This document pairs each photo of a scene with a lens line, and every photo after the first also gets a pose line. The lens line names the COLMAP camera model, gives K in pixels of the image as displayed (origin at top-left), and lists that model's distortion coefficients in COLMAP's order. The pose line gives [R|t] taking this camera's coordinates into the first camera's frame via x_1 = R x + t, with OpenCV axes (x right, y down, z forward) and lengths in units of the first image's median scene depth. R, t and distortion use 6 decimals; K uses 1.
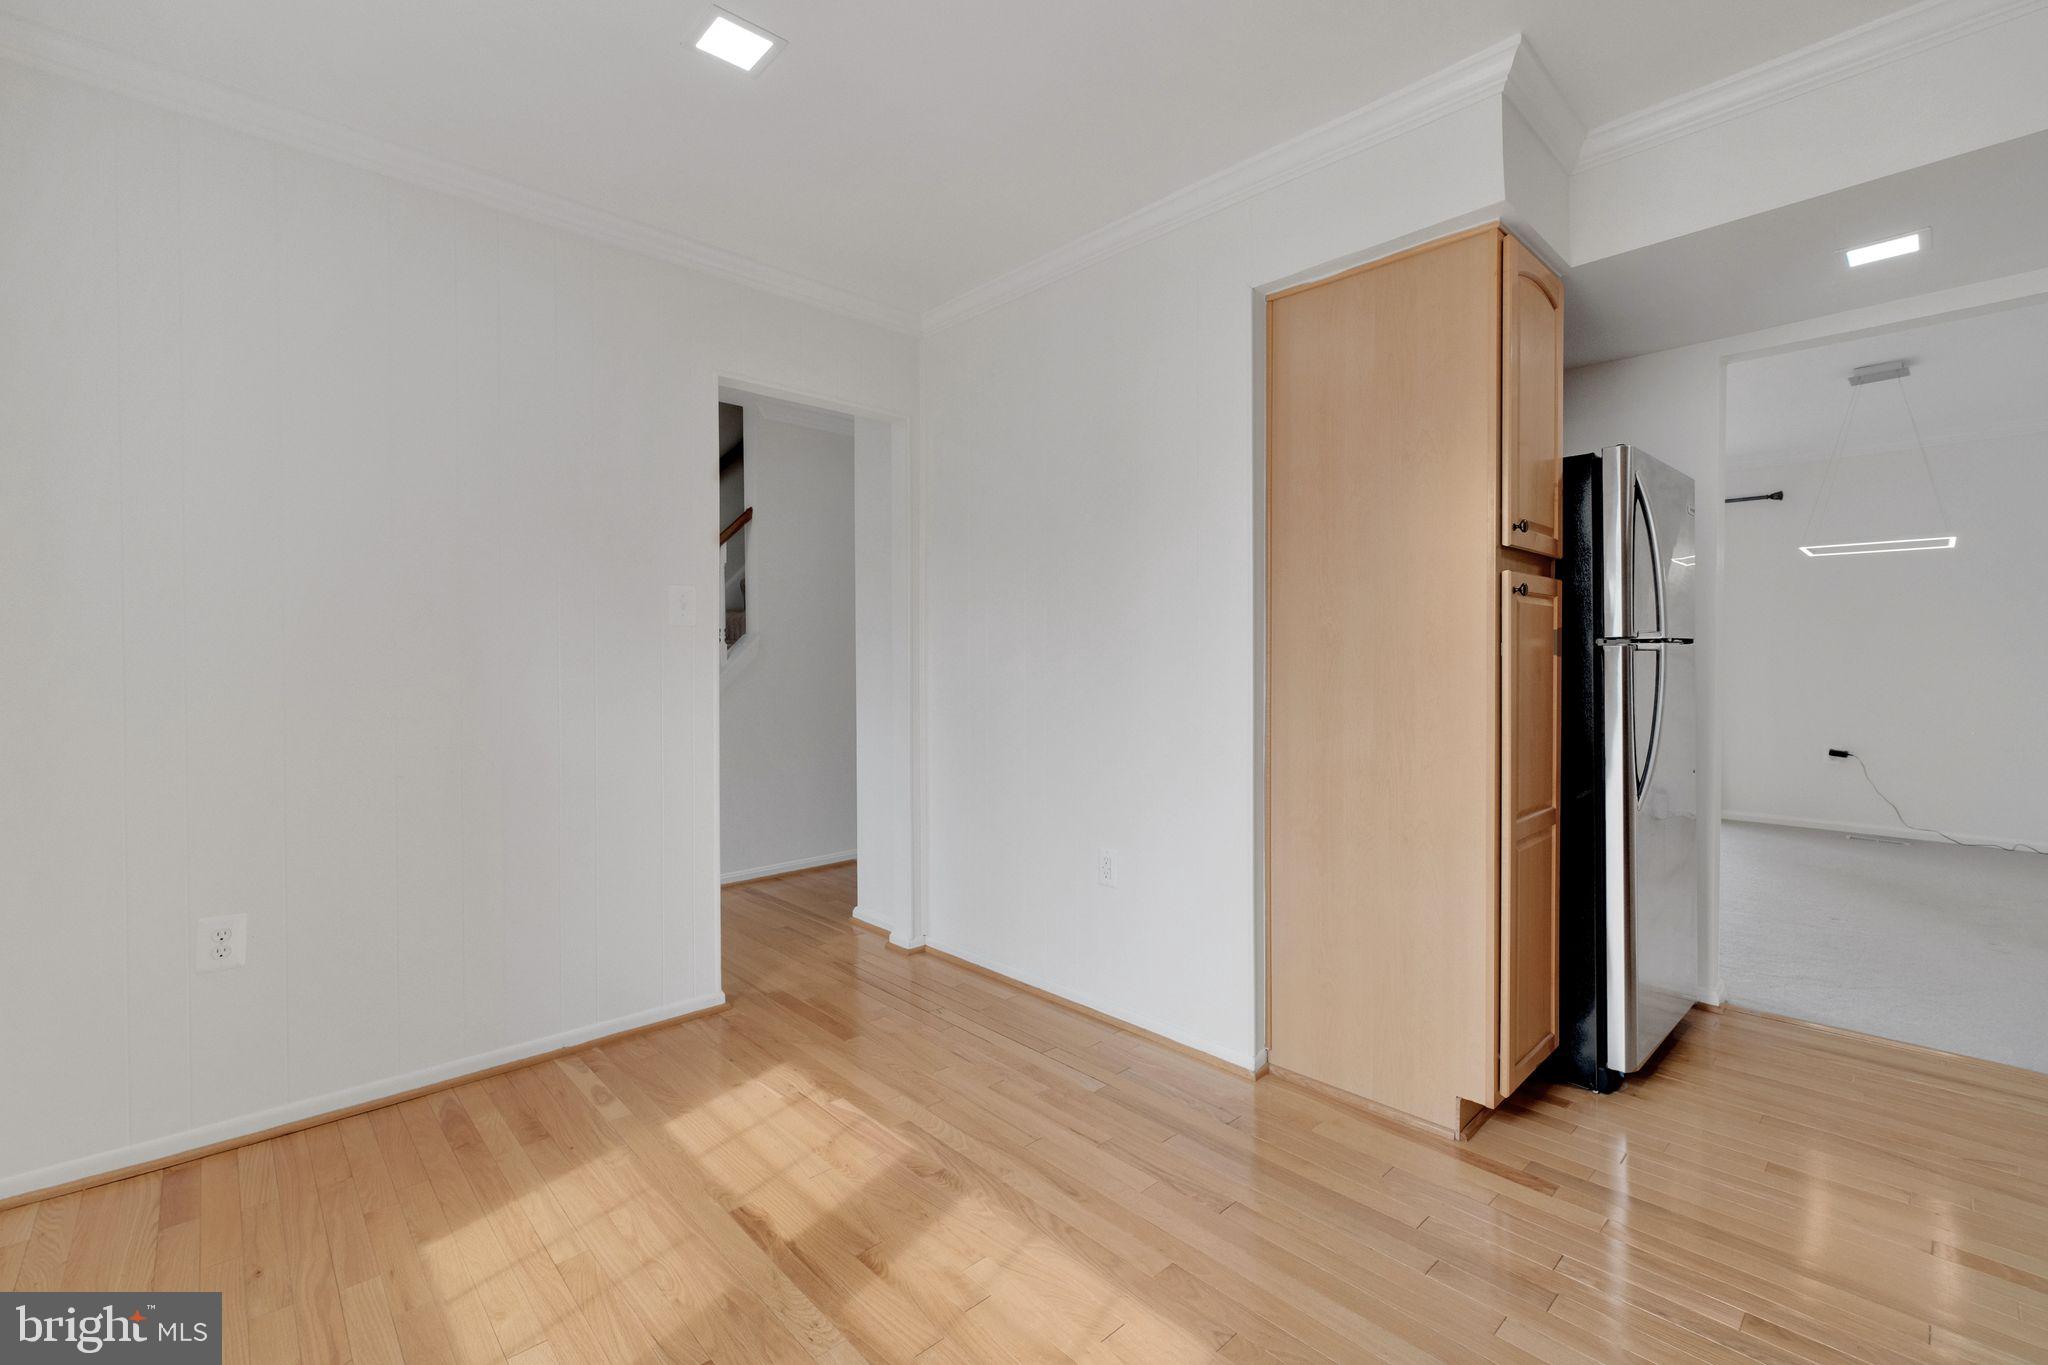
lens RADIAL K [[891.2, 0, 1024.0], [0, 891.2, 682.5], [0, 0, 1]] dist [-0.001555, -0.000289]
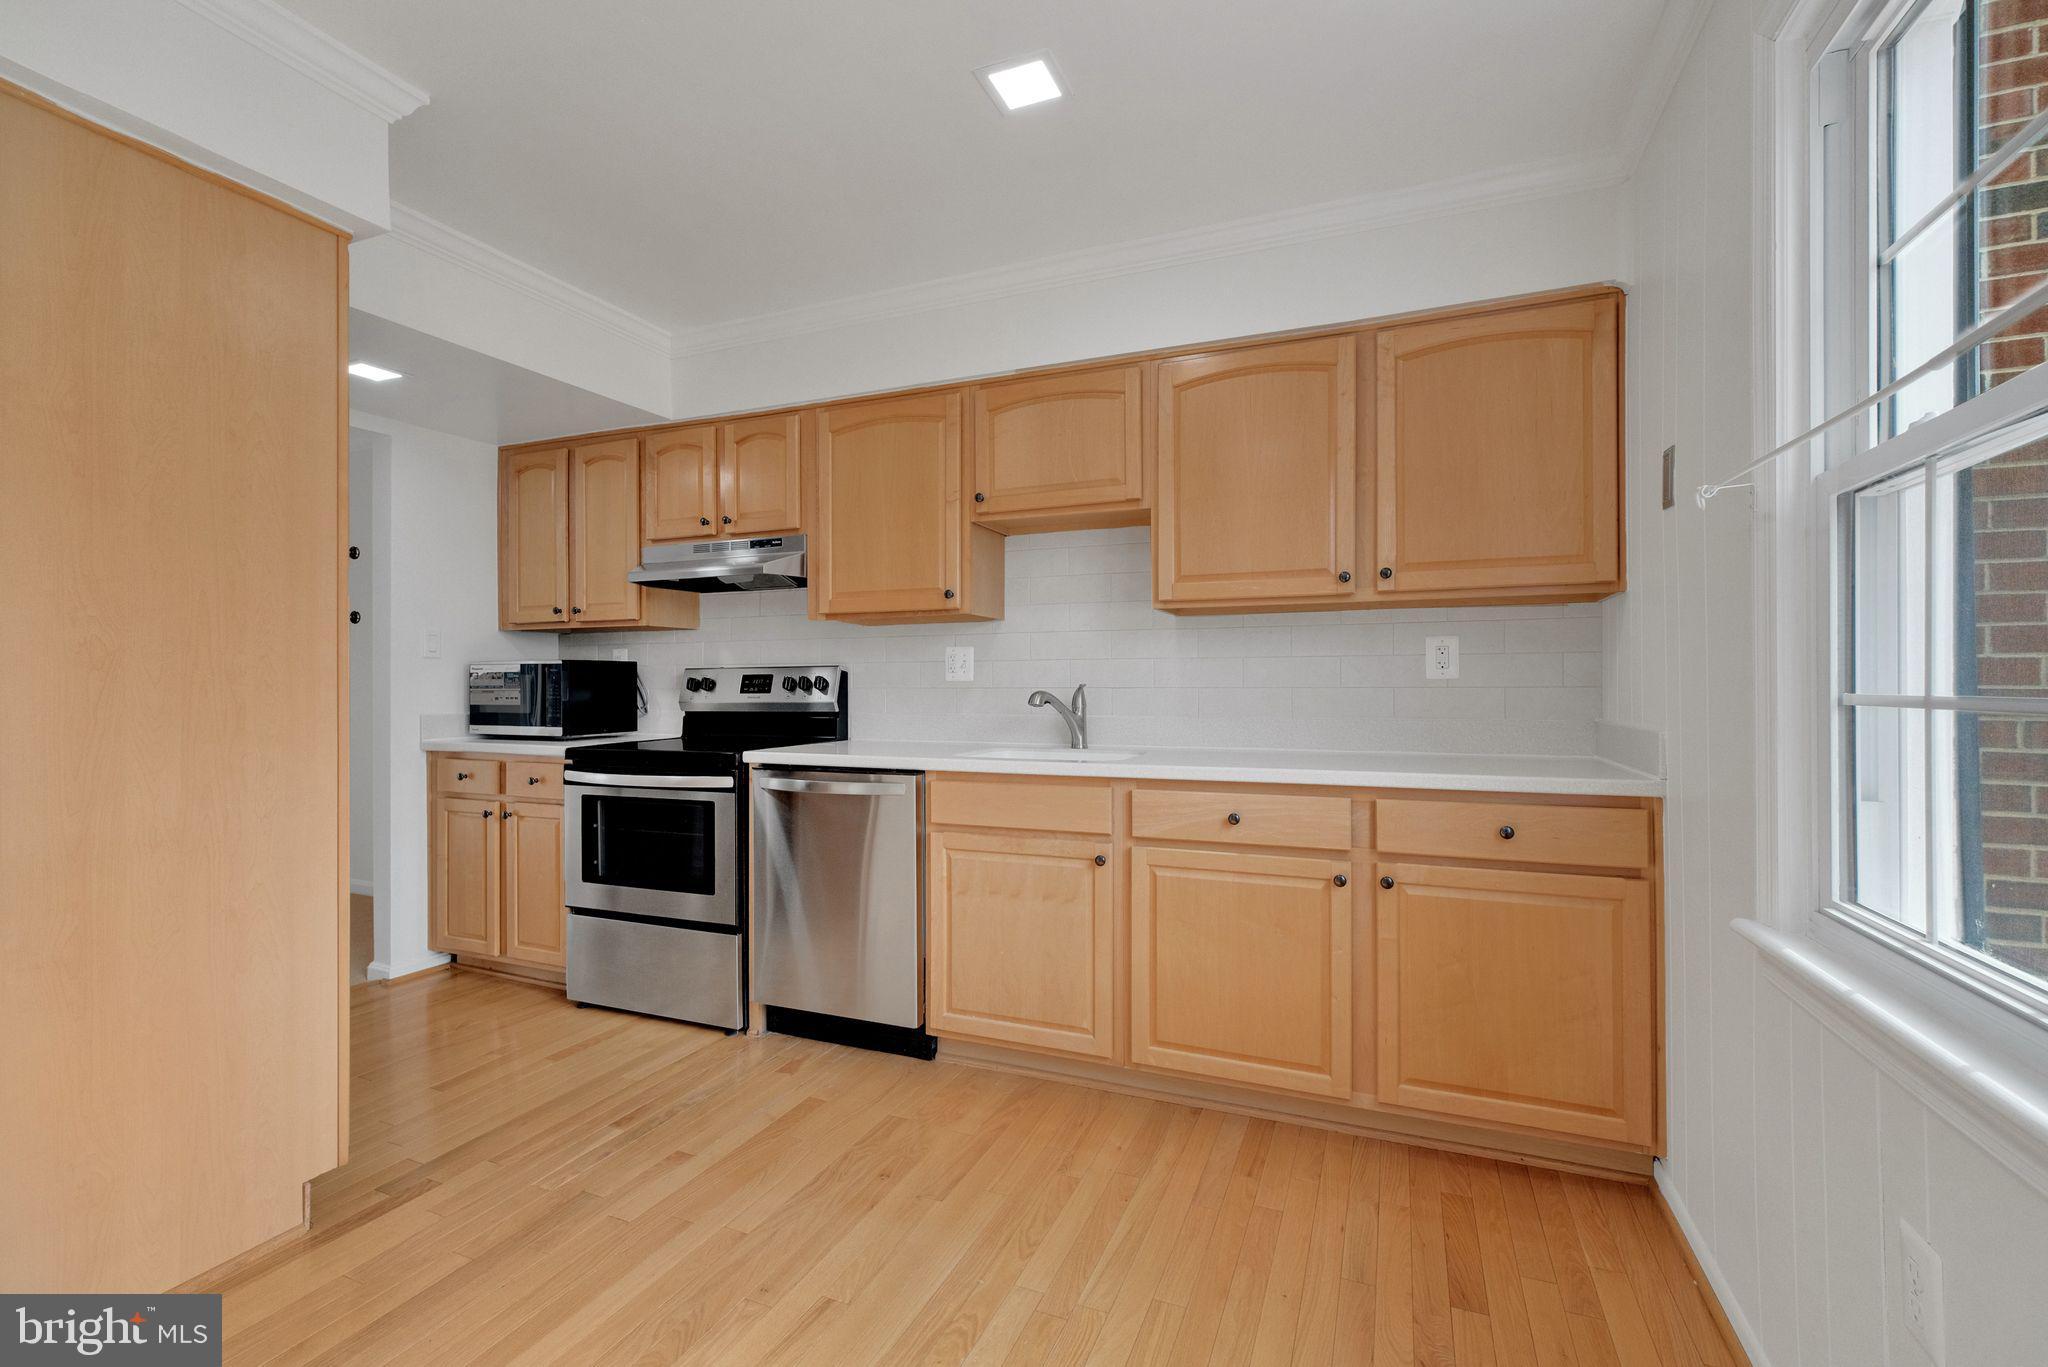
lens RADIAL K [[891.2, 0, 1024.0], [0, 891.2, 683.5], [0, 0, 1]] dist [-0.001555, -0.000289]
pose [[-0.421102, 0.009575, 0.906963, -0.630947], [0.025558, 0.999672, 0.001313, -0.010085], [-0.906653, 0.023734, -0.421208, 0.739135]]
